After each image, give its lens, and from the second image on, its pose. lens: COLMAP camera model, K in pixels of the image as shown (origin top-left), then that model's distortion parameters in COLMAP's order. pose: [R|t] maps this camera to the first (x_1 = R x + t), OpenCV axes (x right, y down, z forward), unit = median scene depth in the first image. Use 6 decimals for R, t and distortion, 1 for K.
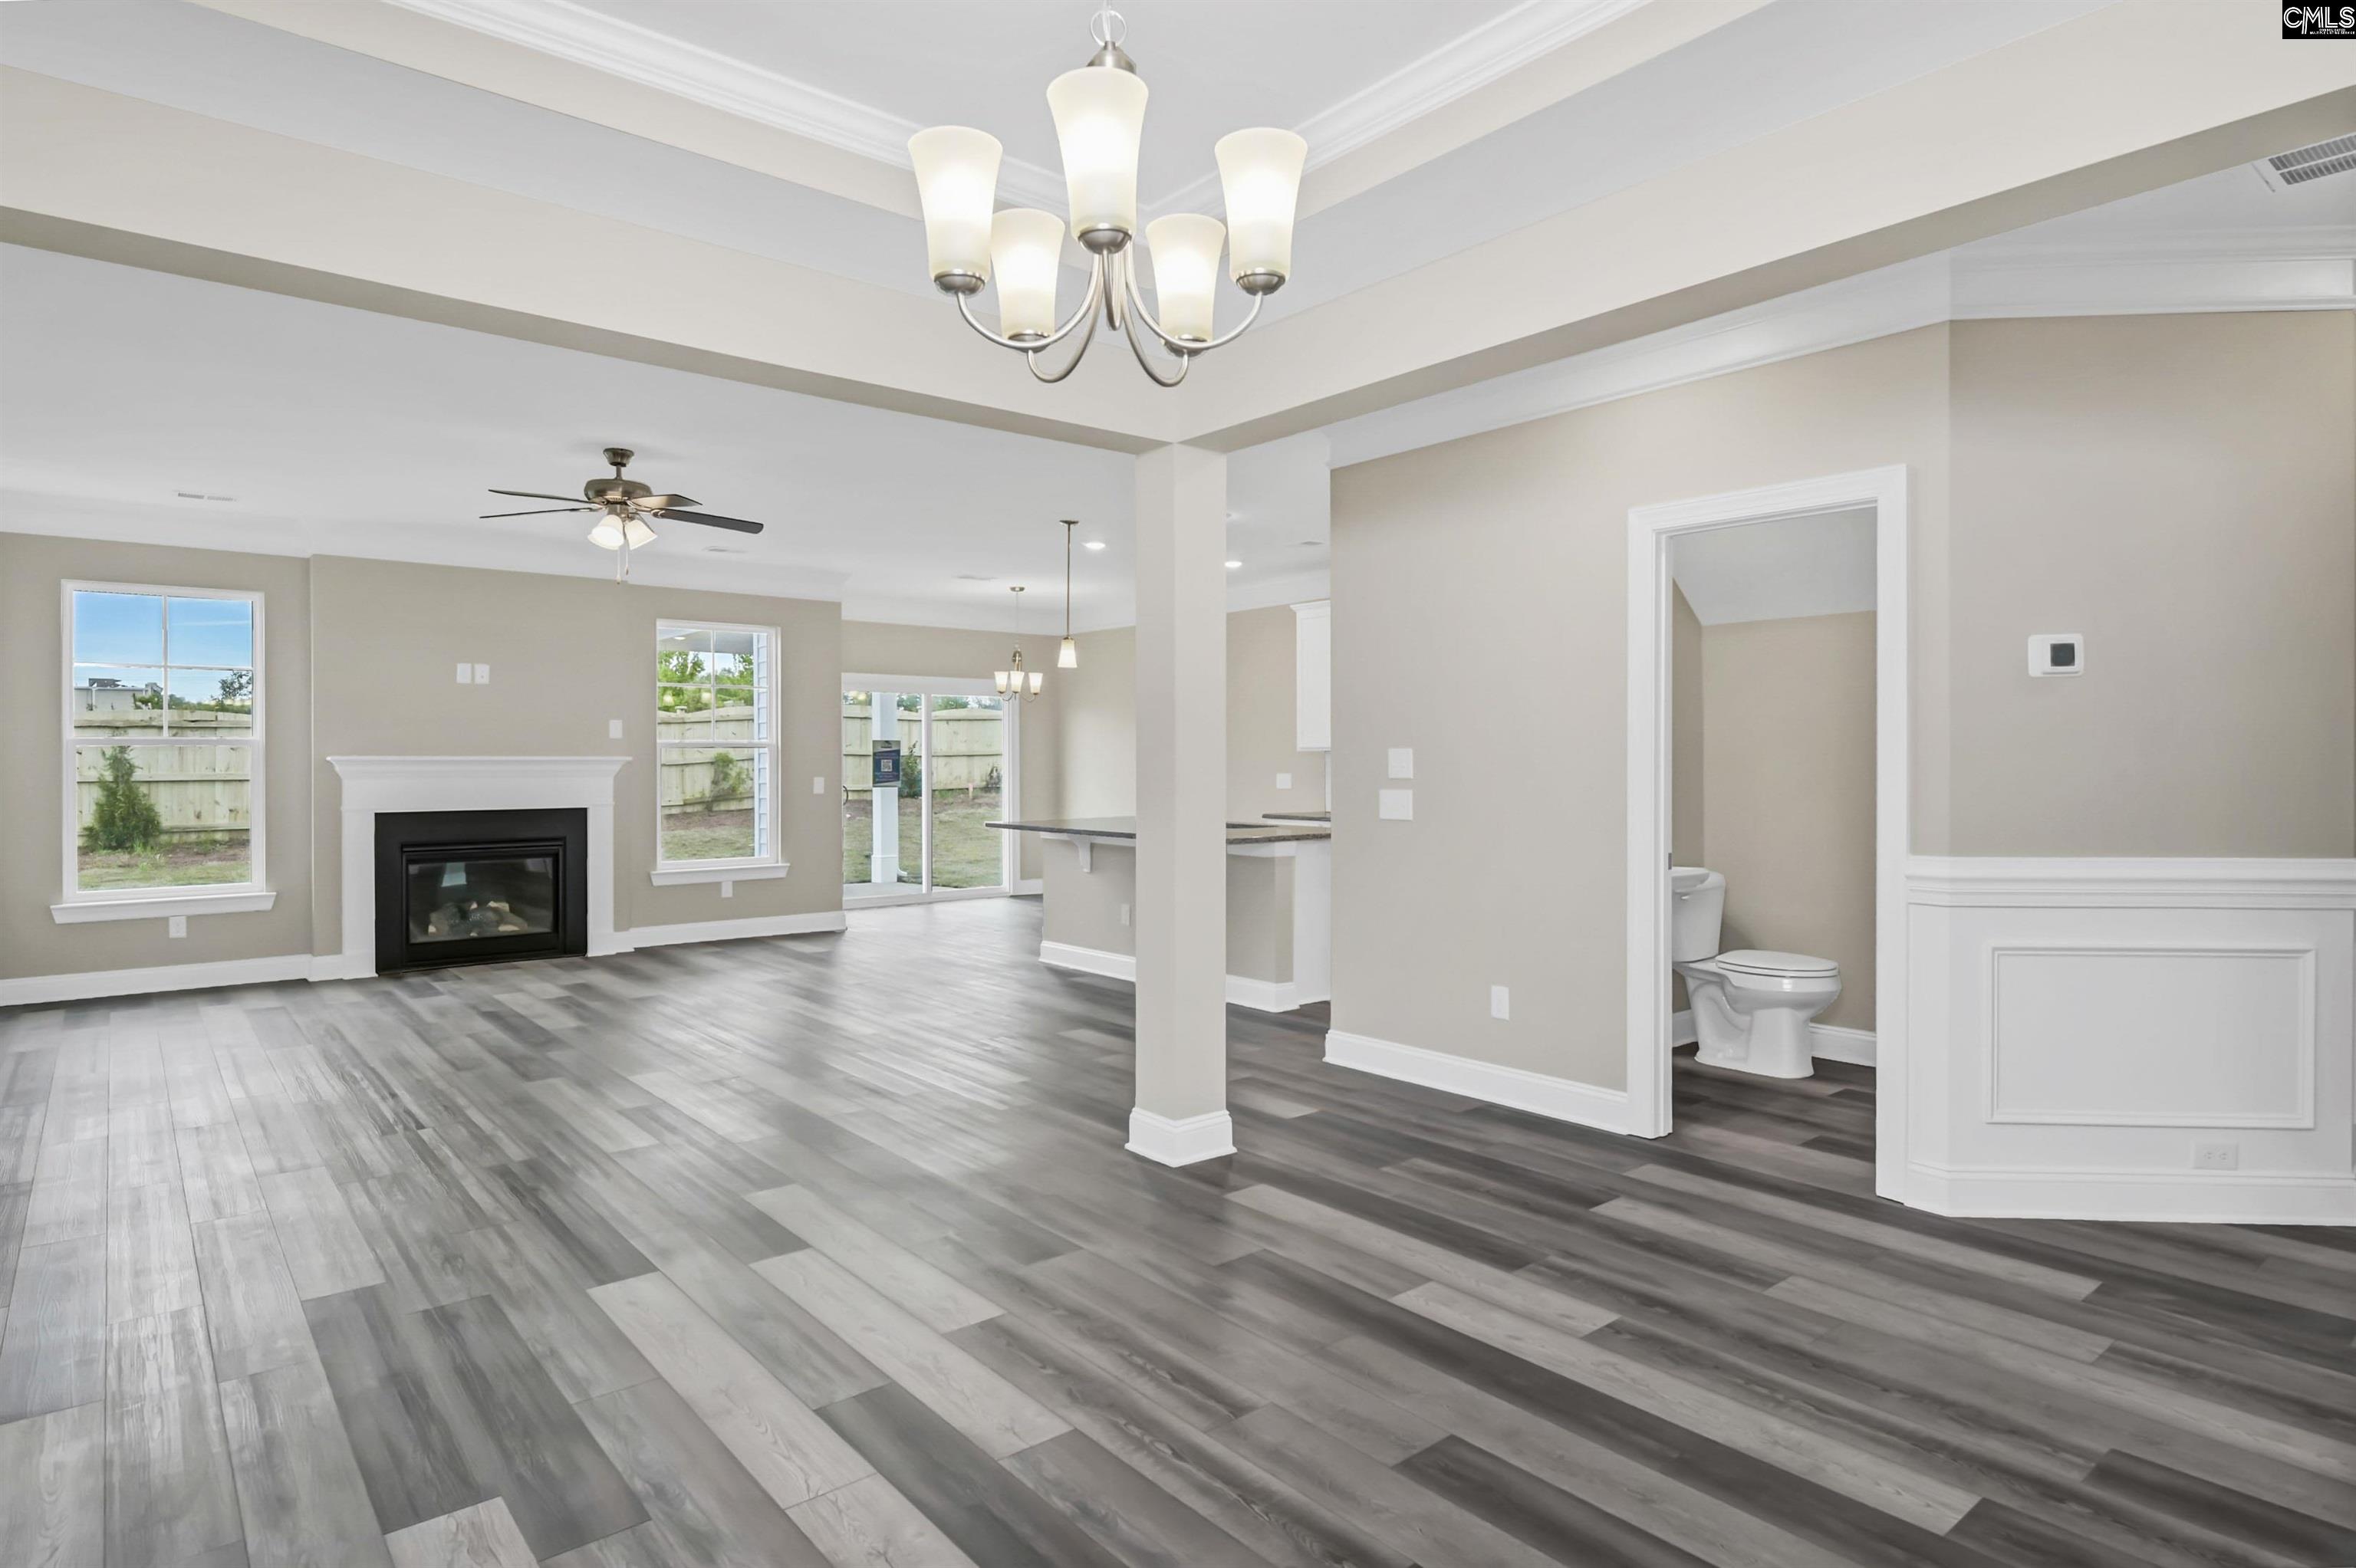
lens RADIAL K [[1255.9, 0, 1176.5], [0, 1255.9, 756.4], [0, 0, 1]] dist [-0.002151, -0.001192]
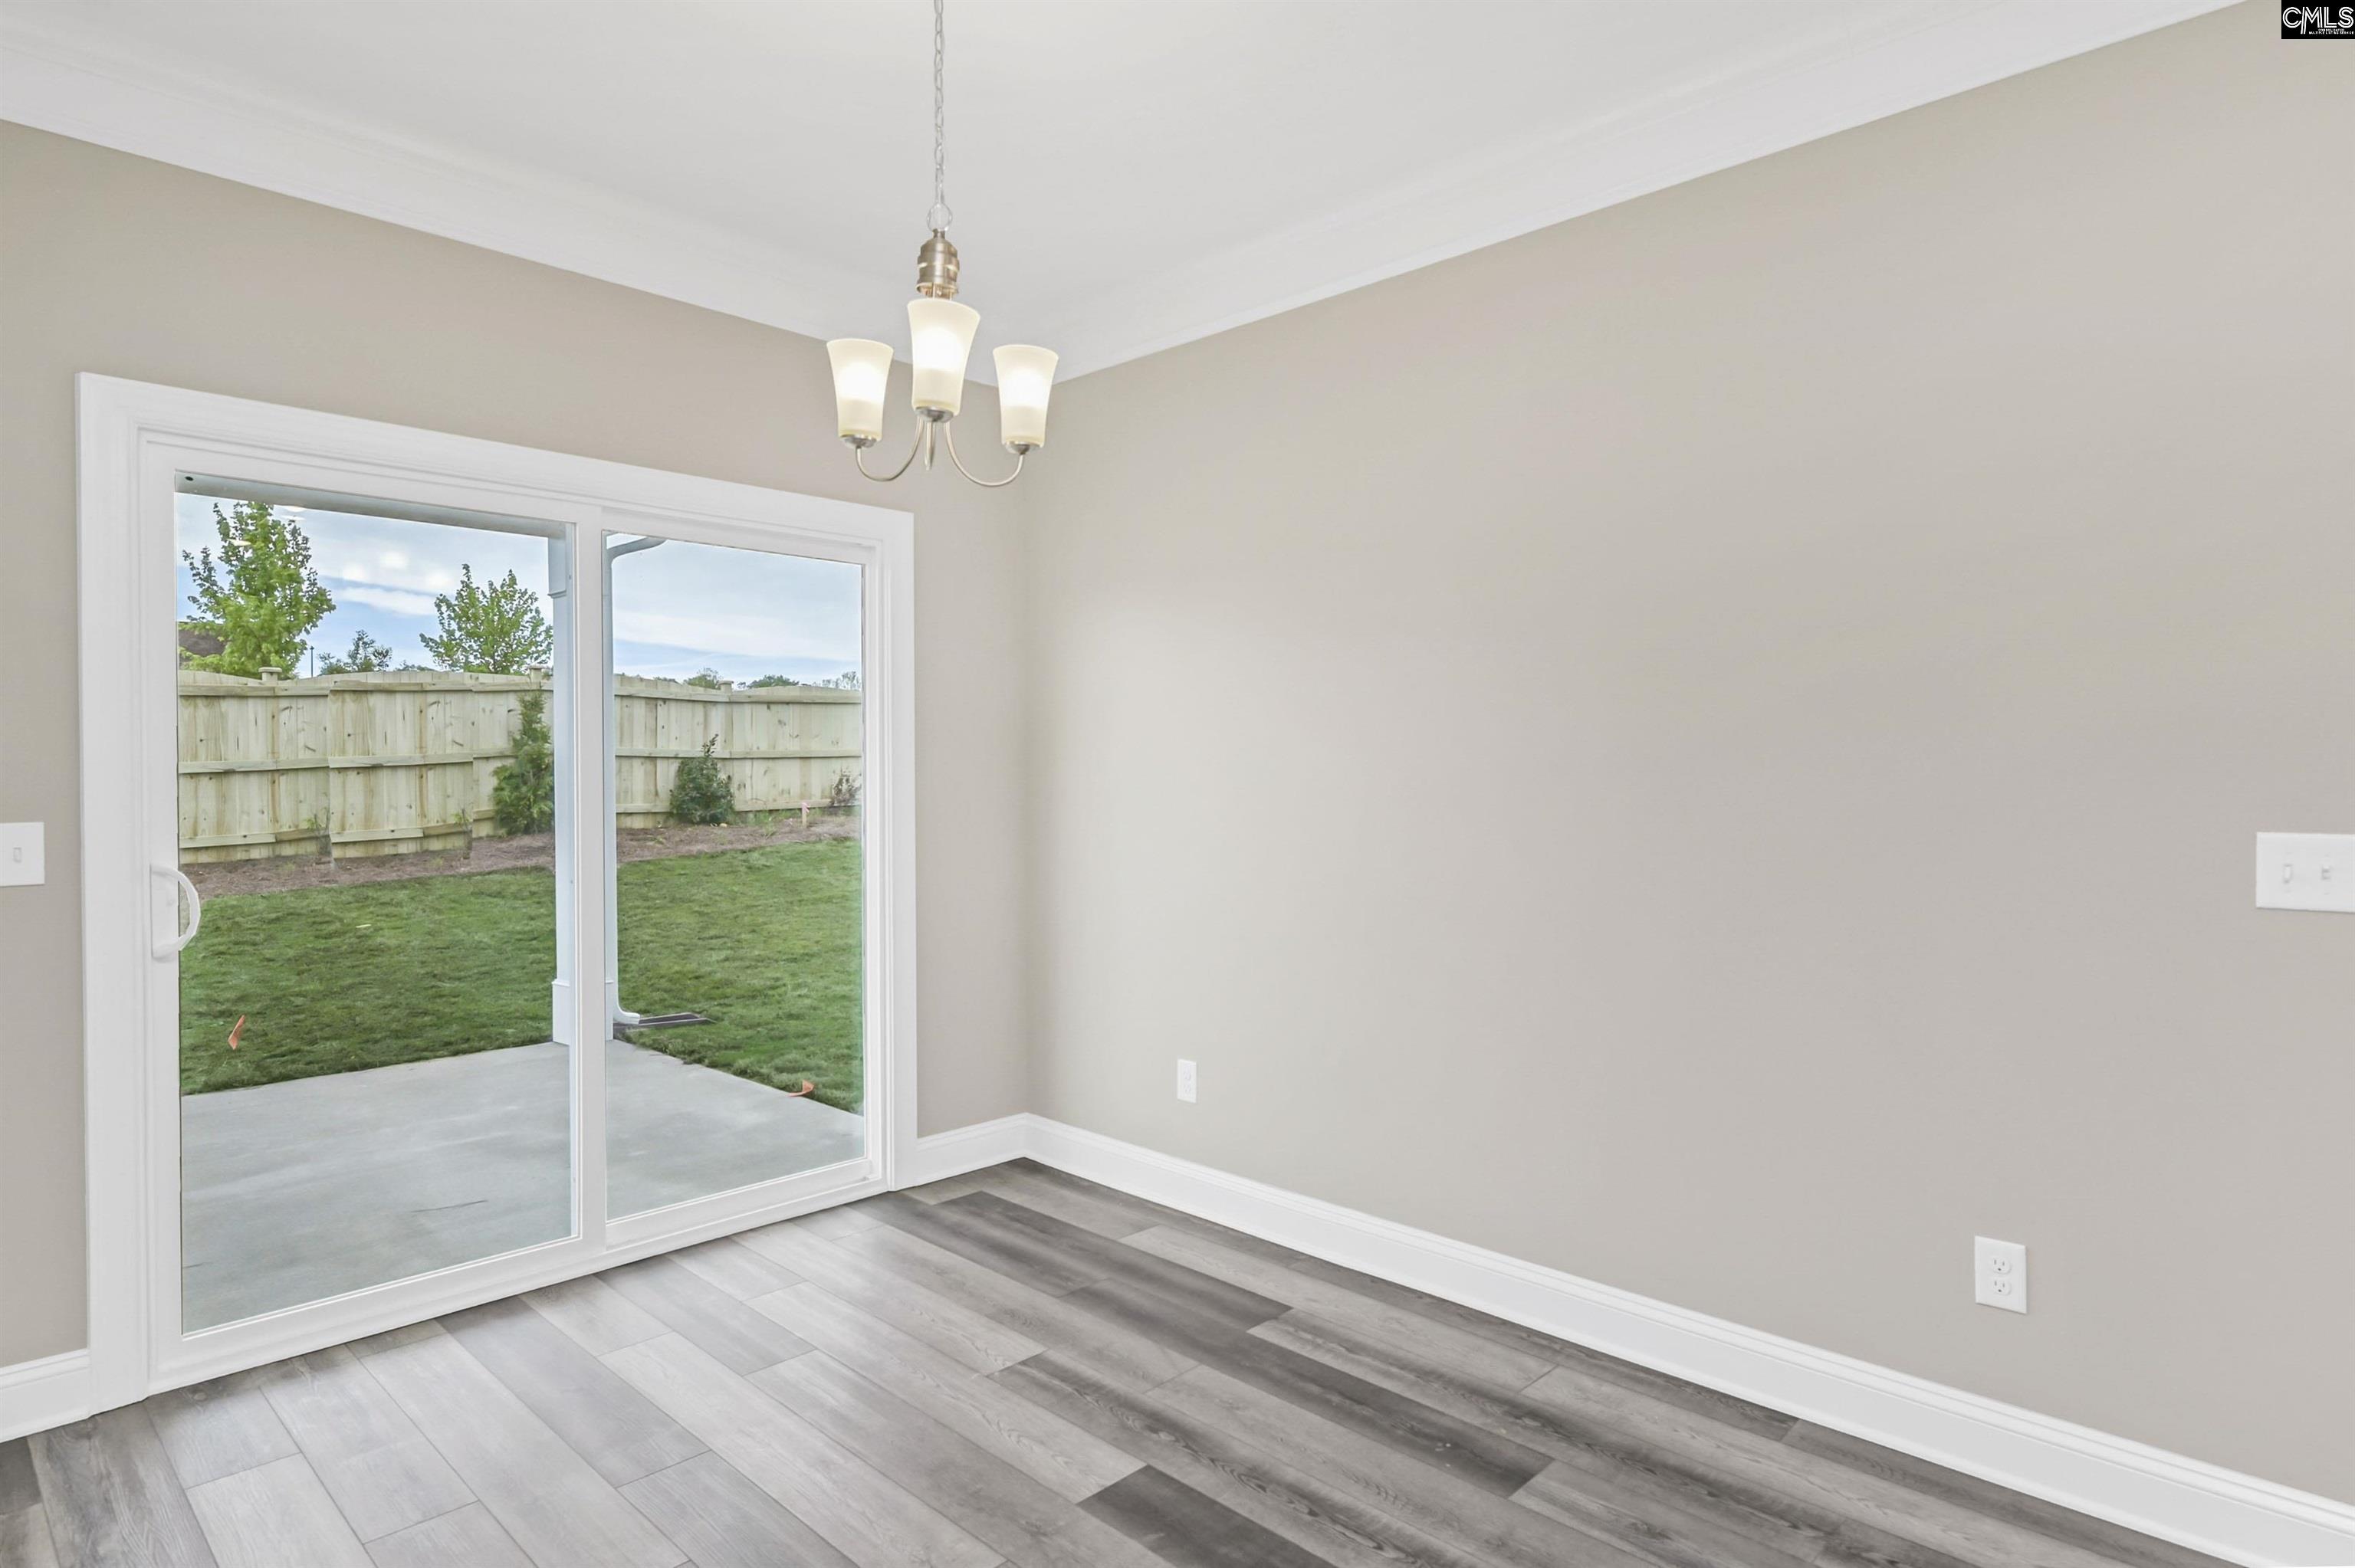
lens RADIAL K [[1283.3, 0, 1177.5], [0, 1283.3, 784.0], [0, 0, 1]] dist [0.003794, 0.000875]
pose [[0.994105, 0.001221, 0.108416, -0.122377], [-0.003025, 0.999860, 0.016471, 0.003552], [-0.108381, -0.016702, 0.993969, 0.868025]]
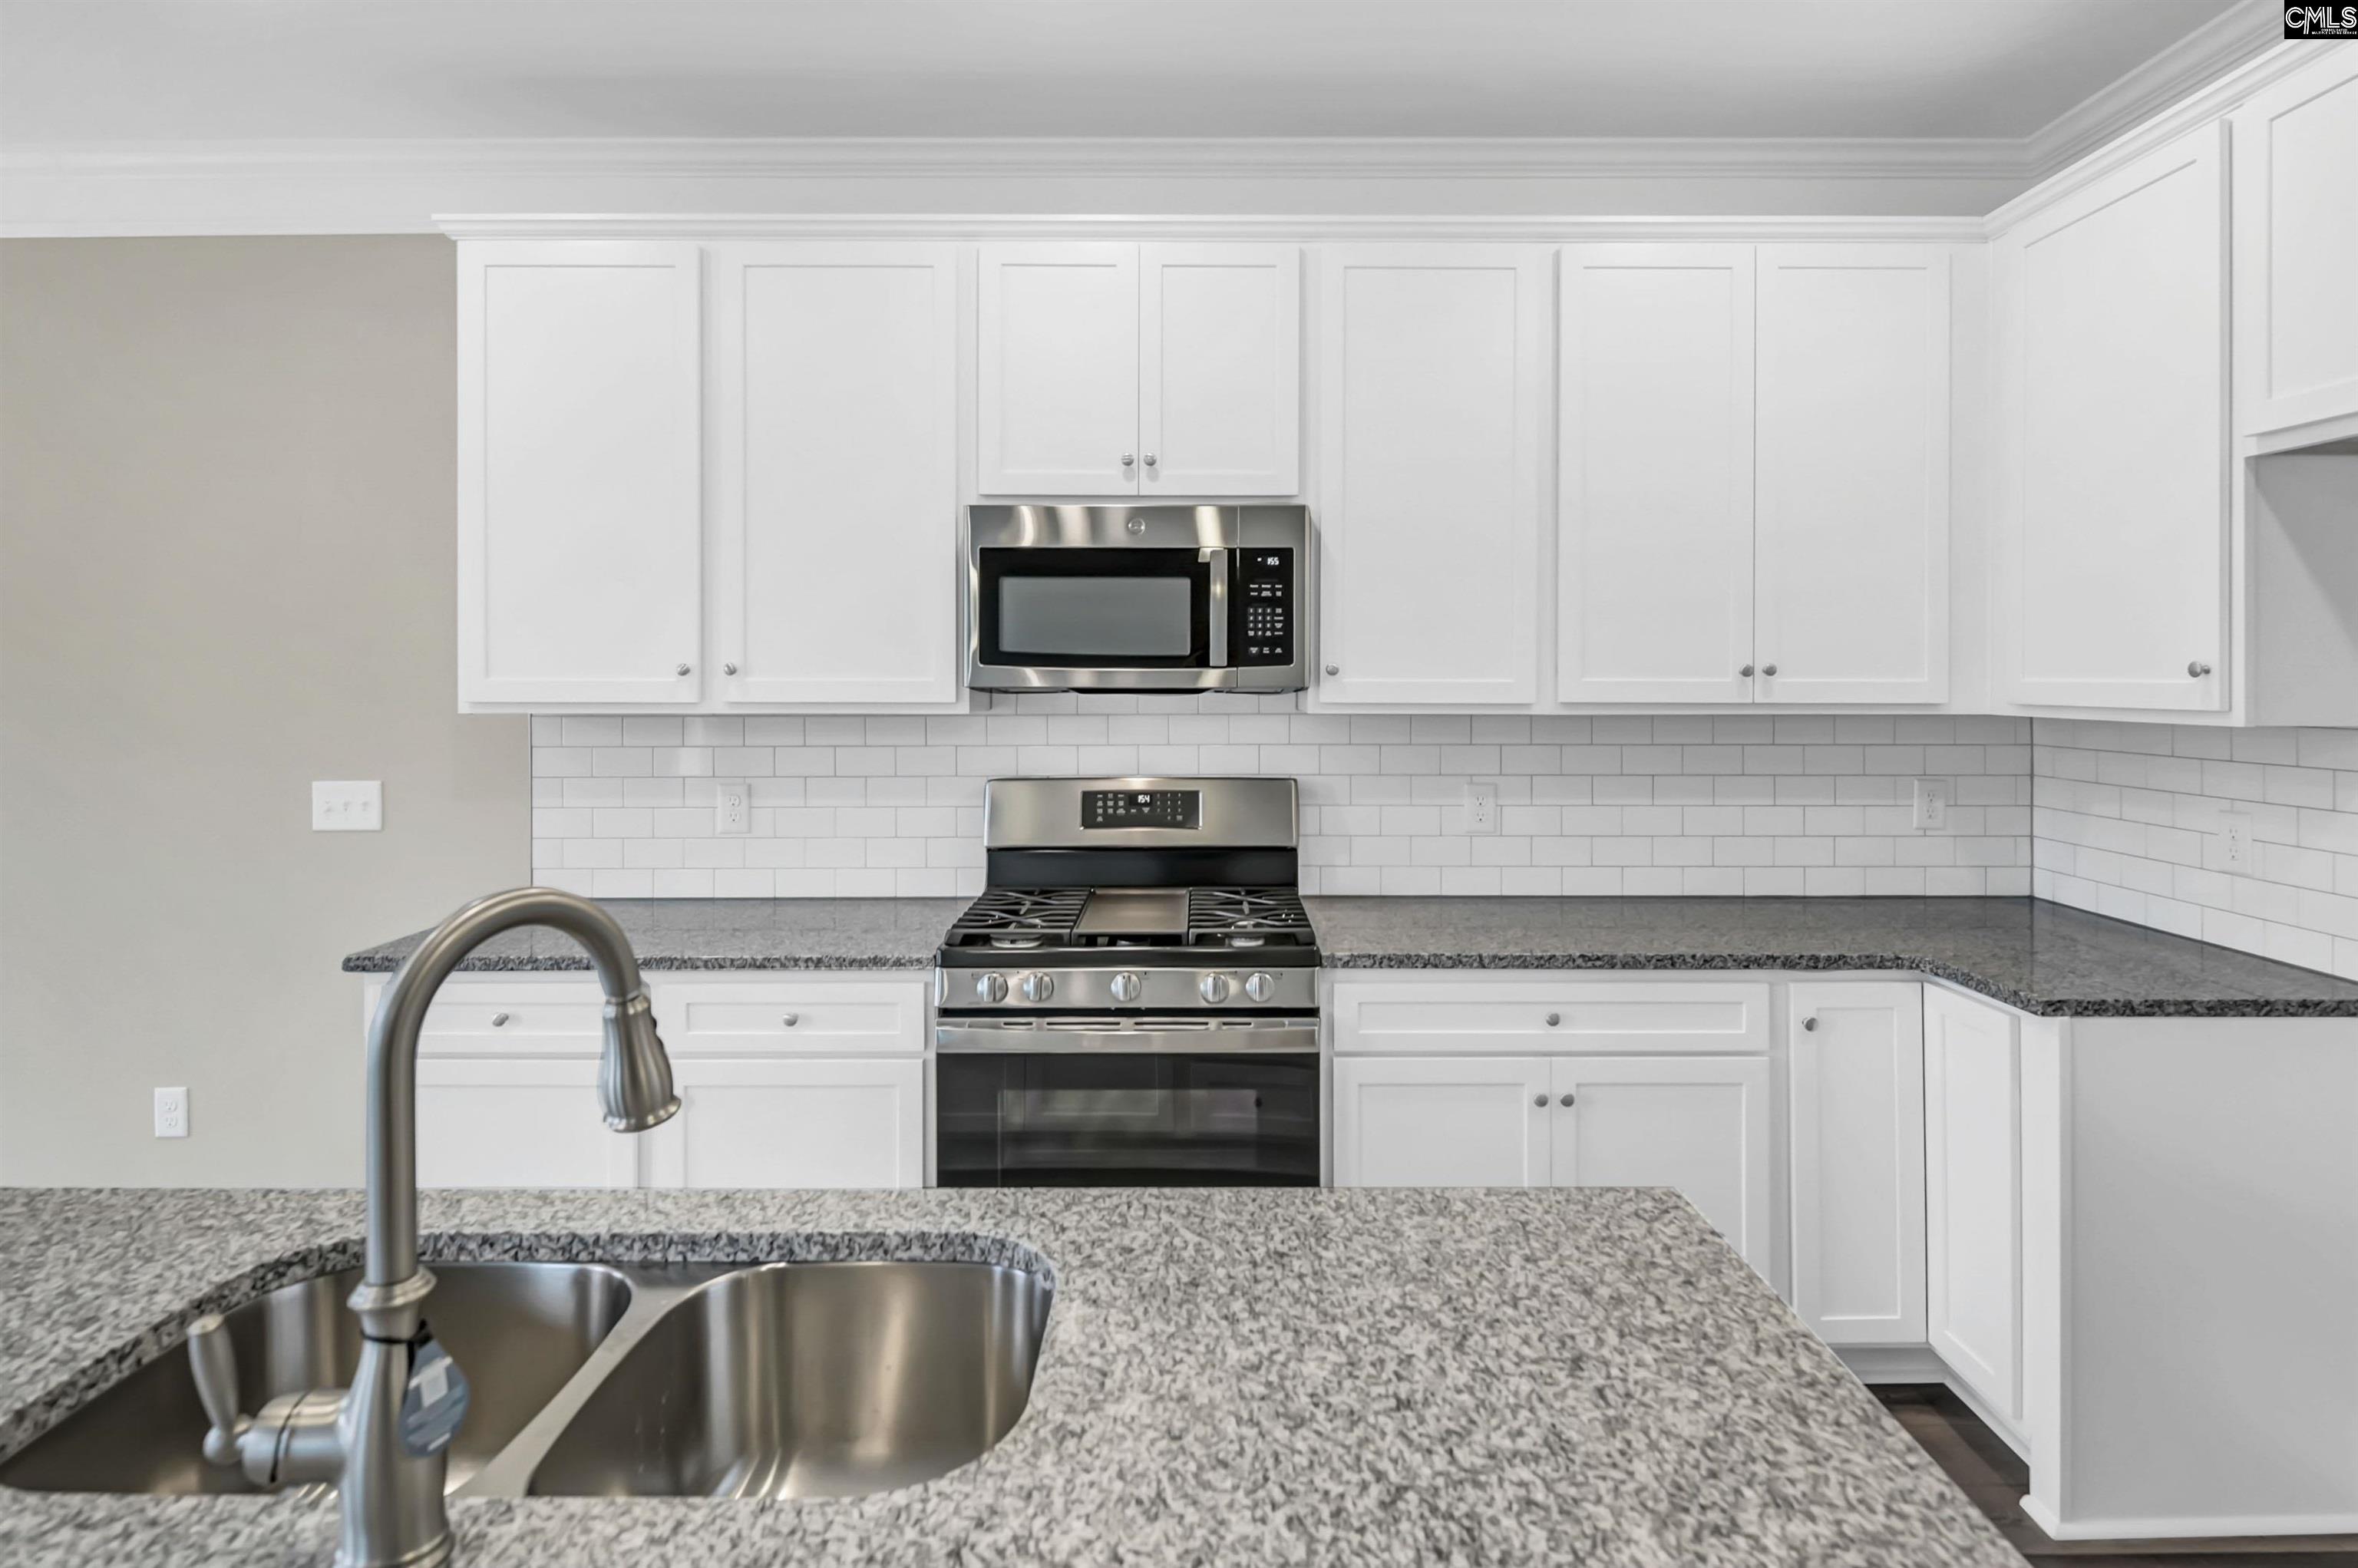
lens RADIAL K [[1254.1, 0, 1208.4], [0, 1254.1, 675.9], [0, 0, 1]] dist [0.004228, -0.002404]
pose [[0.636369, 0.002095, 0.771382, -0.019604], [-0.003620, 0.999993, 0.000270, -0.013821], [-0.771376, -0.002964, 0.636372, 0.676046]]
